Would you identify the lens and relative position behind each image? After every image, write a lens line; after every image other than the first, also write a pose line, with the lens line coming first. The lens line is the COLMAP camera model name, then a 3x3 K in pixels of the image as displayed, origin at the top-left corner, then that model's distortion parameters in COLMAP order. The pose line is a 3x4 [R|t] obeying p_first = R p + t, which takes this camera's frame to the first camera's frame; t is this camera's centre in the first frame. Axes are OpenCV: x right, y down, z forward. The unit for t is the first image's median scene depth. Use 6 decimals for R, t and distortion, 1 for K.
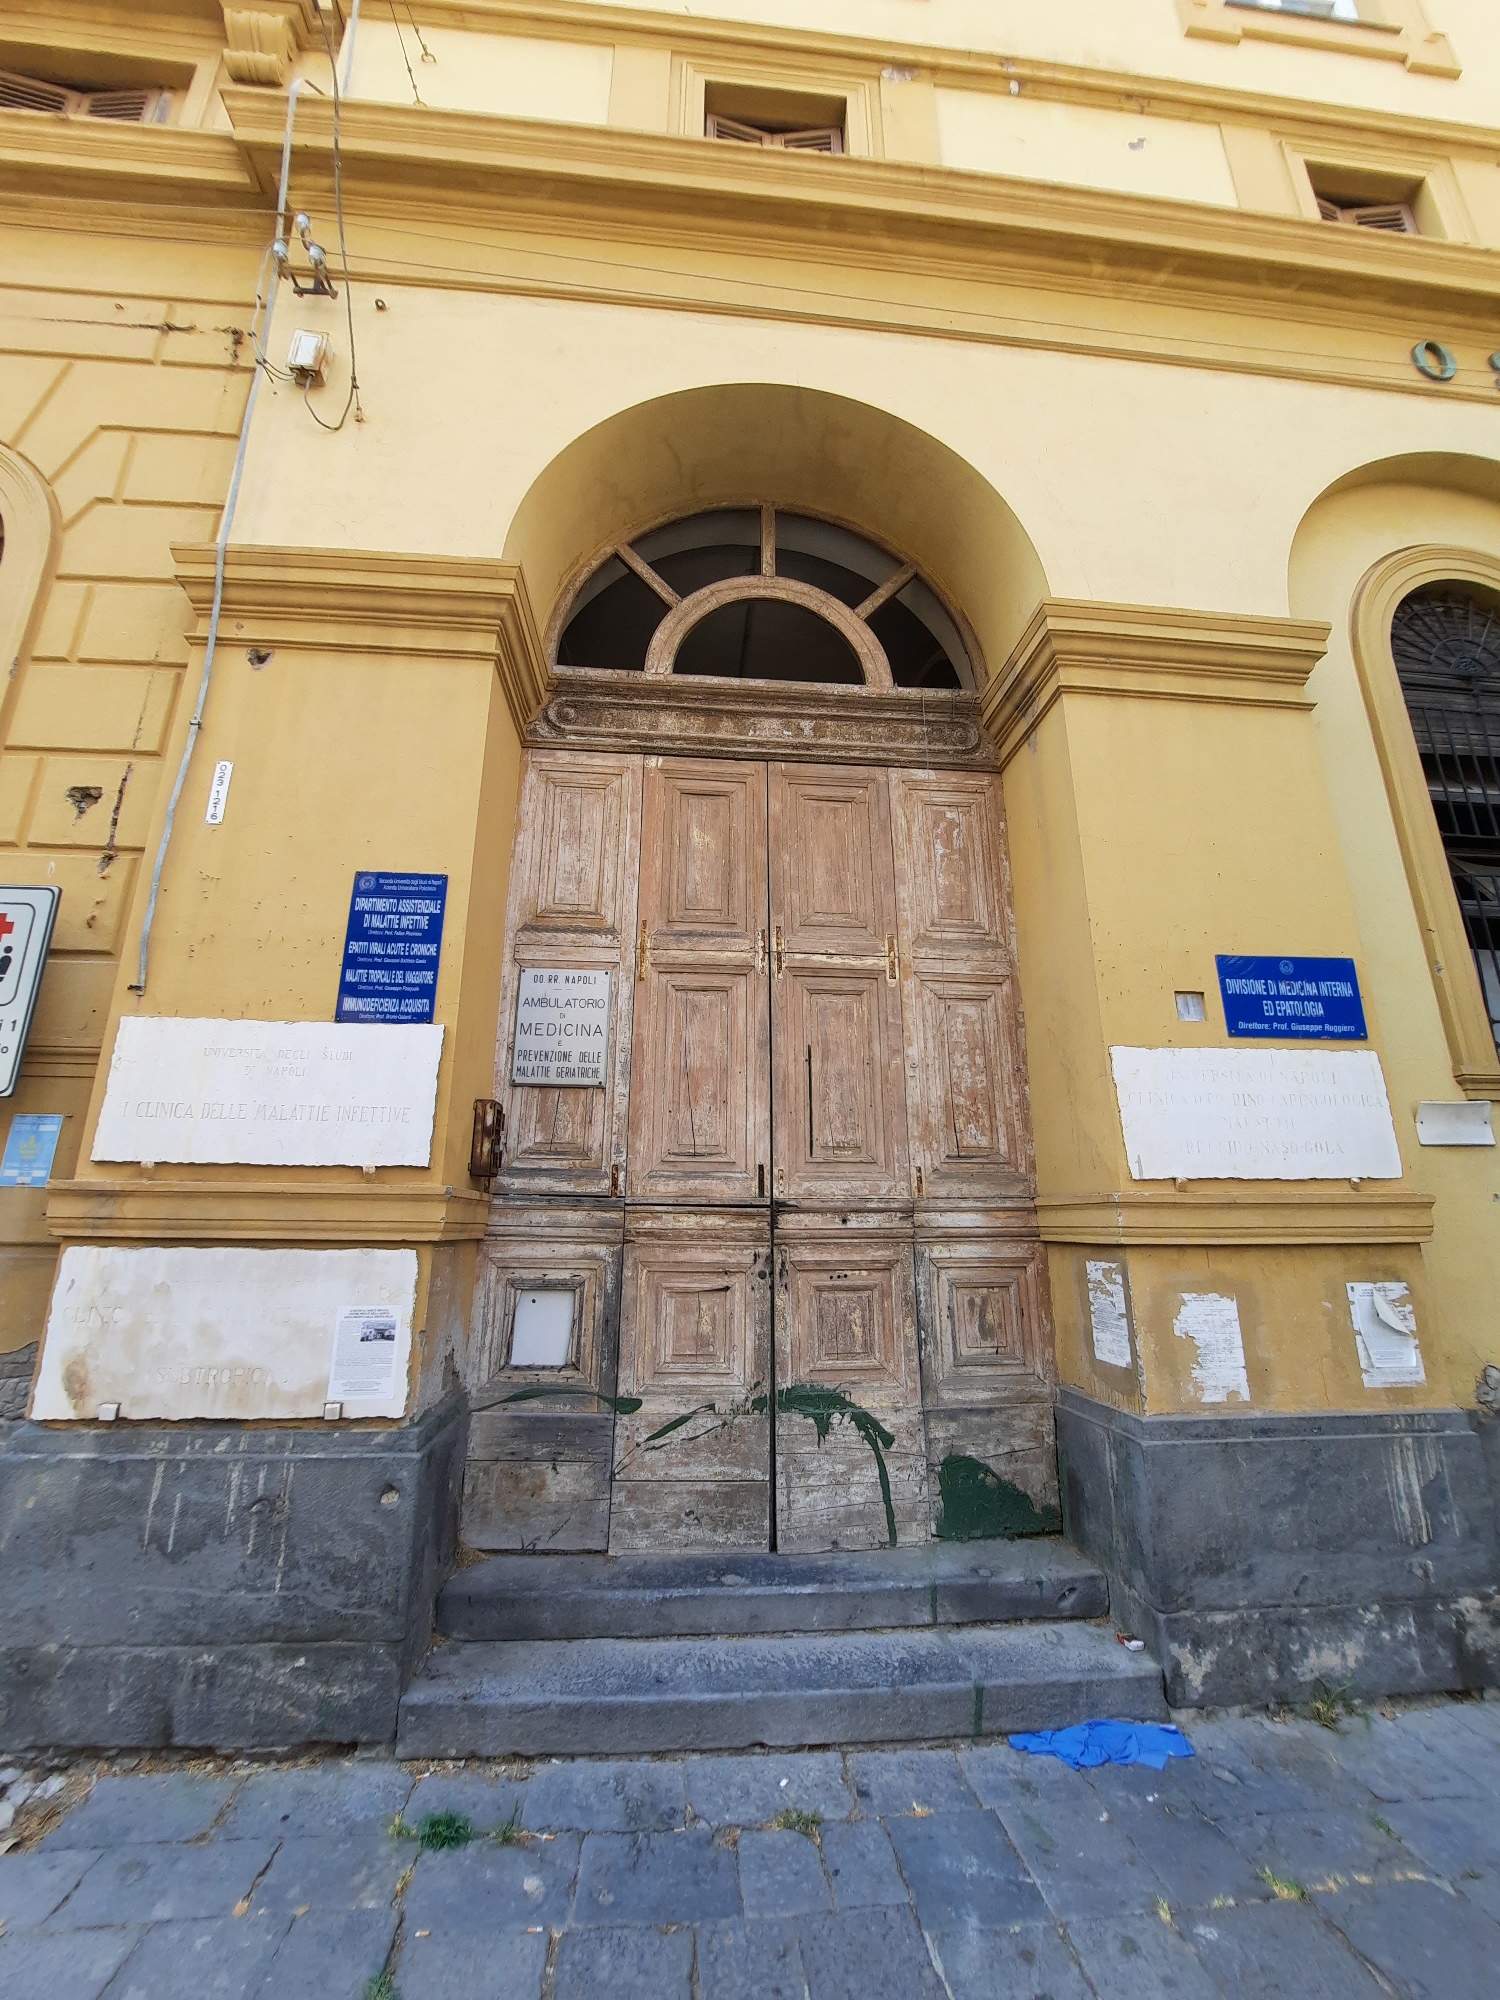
lens RADIAL K [[788.5, 0, 747.9], [0, 788.5, 1023.9], [0, 0, 1]] dist [-0.017138, -0.000003]
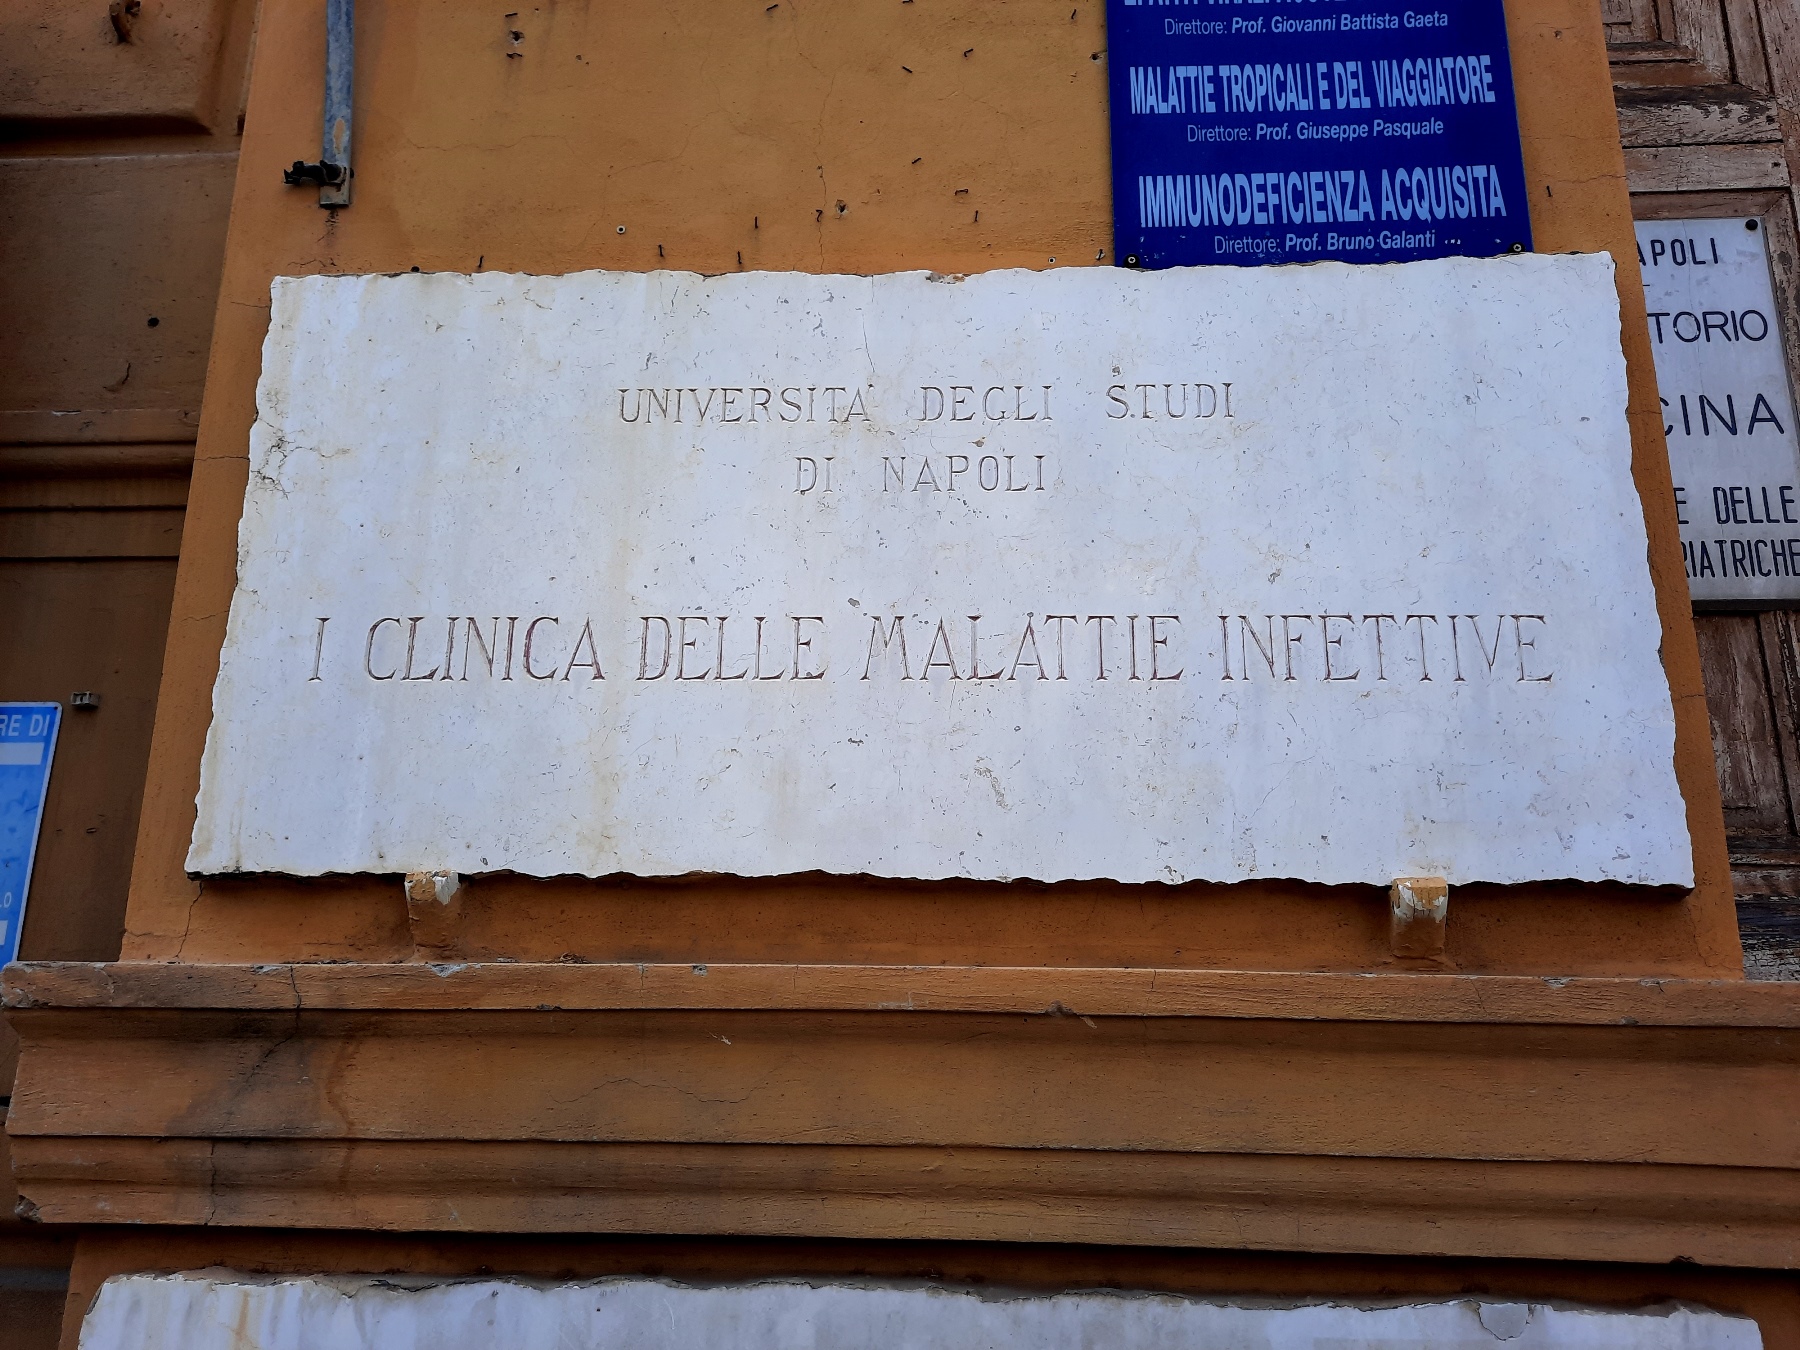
lens RADIAL K [[1331.8, 0, 900.0], [0, 1331.8, 675.0], [0, 0, 1]] dist [0.030879, -0.000648]
pose [[0.988158, -0.033129, -0.149821, -0.479081], [0.033373, 0.999443, -0.000885, 0.103125], [0.149767, -0.004125, 0.988713, 0.533621]]
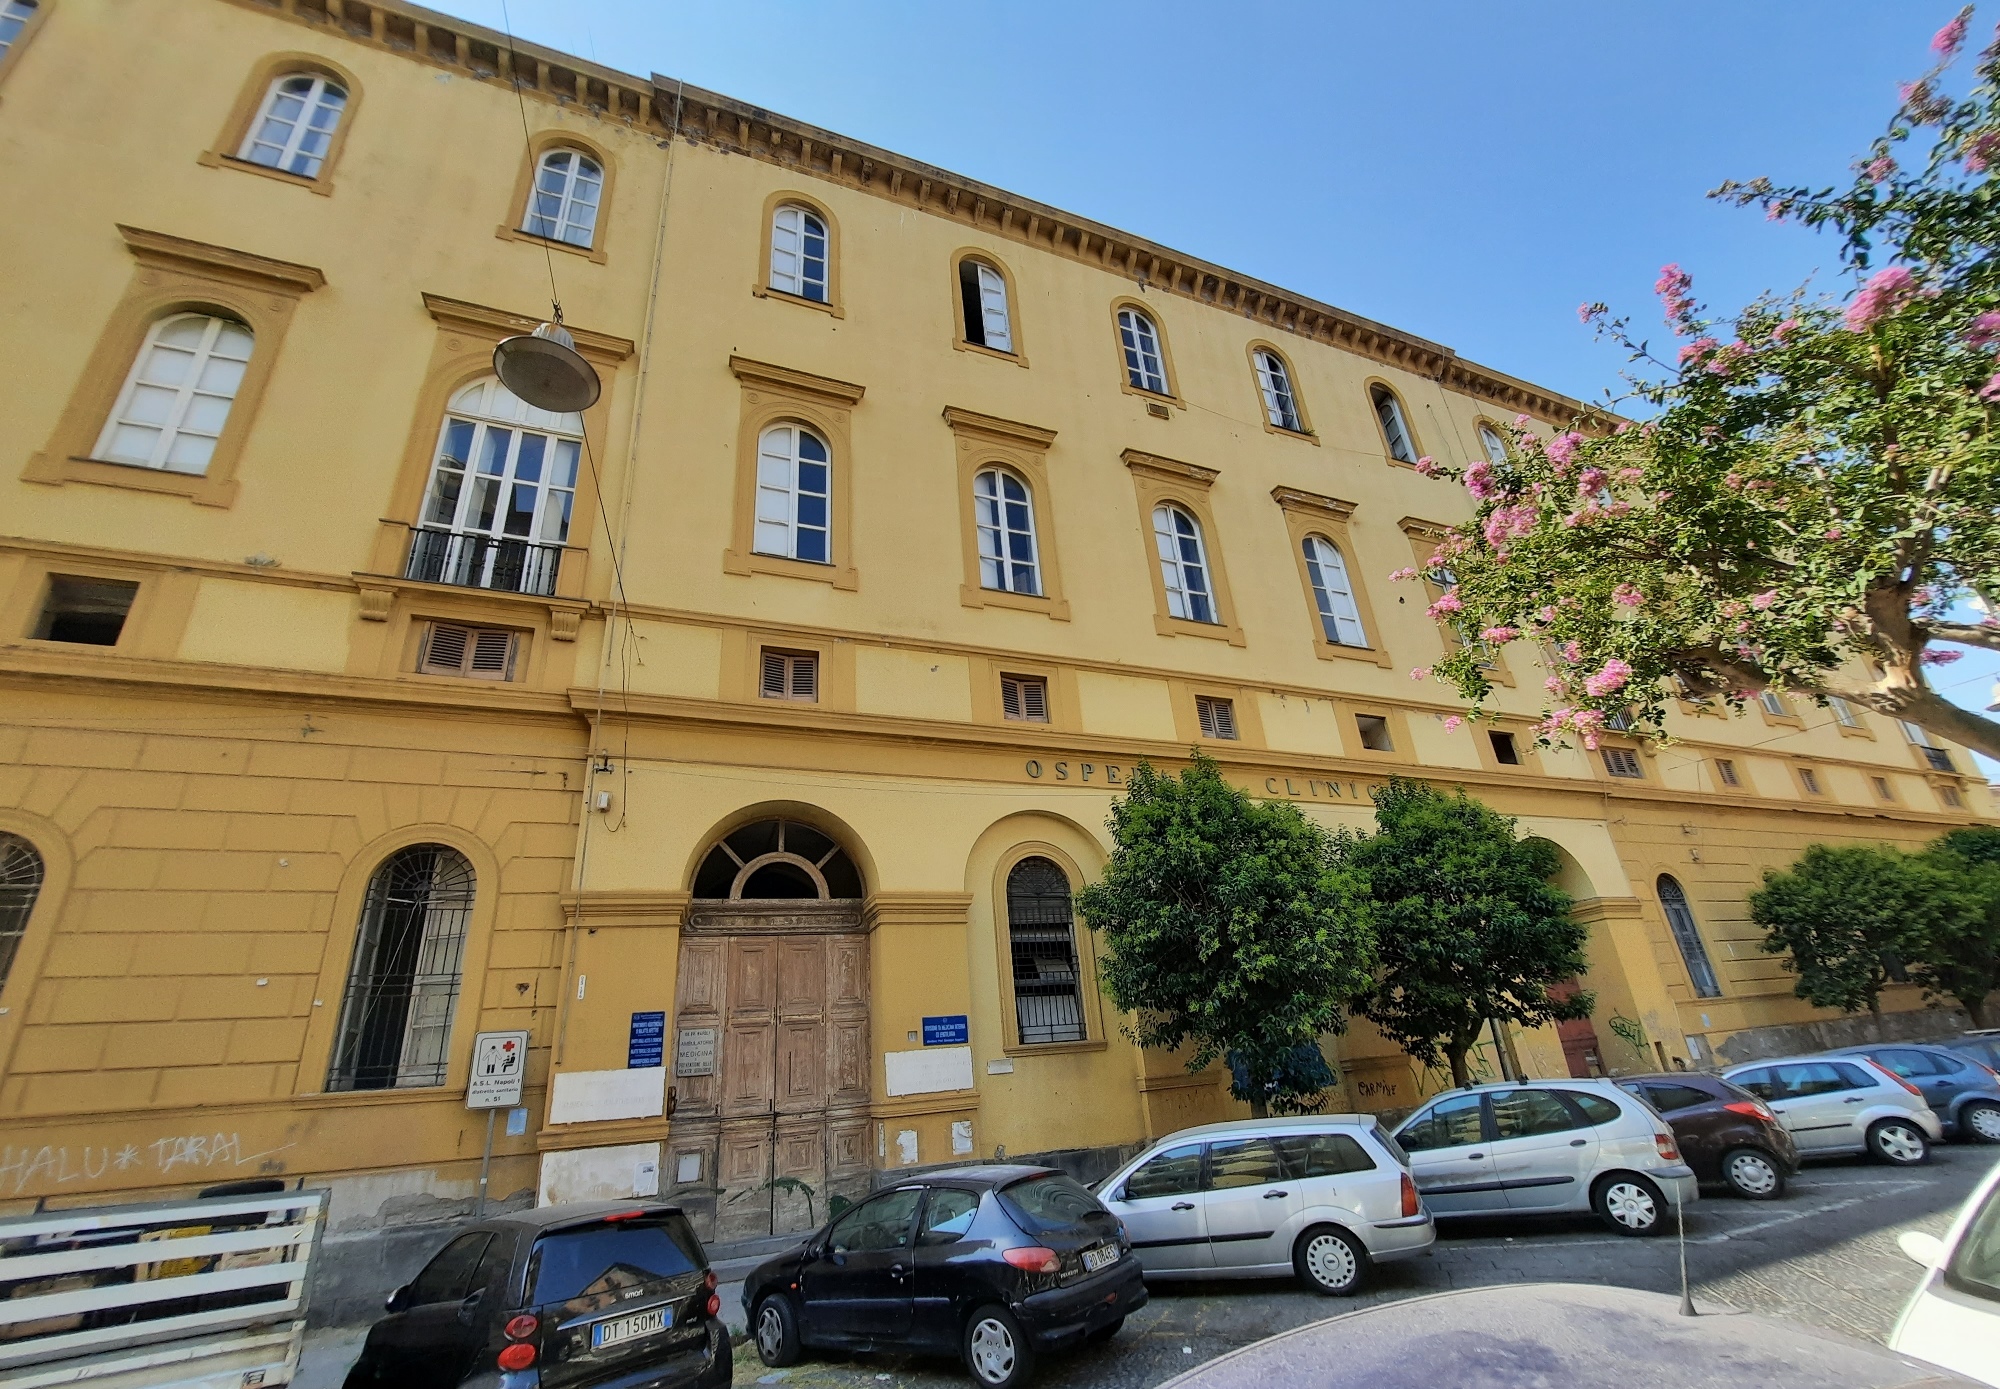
lens RADIAL K [[817.6, 0, 1028.7], [0, 817.6, 748.1], [0, 0, 1]] dist [-0.011883, -0.000036]
pose [[0.955569, 0.026750, 0.293550, 0.009231], [0.015977, 0.989709, -0.142199, -0.693203], [-0.294333, 0.140571, 0.945308, -2.408367]]
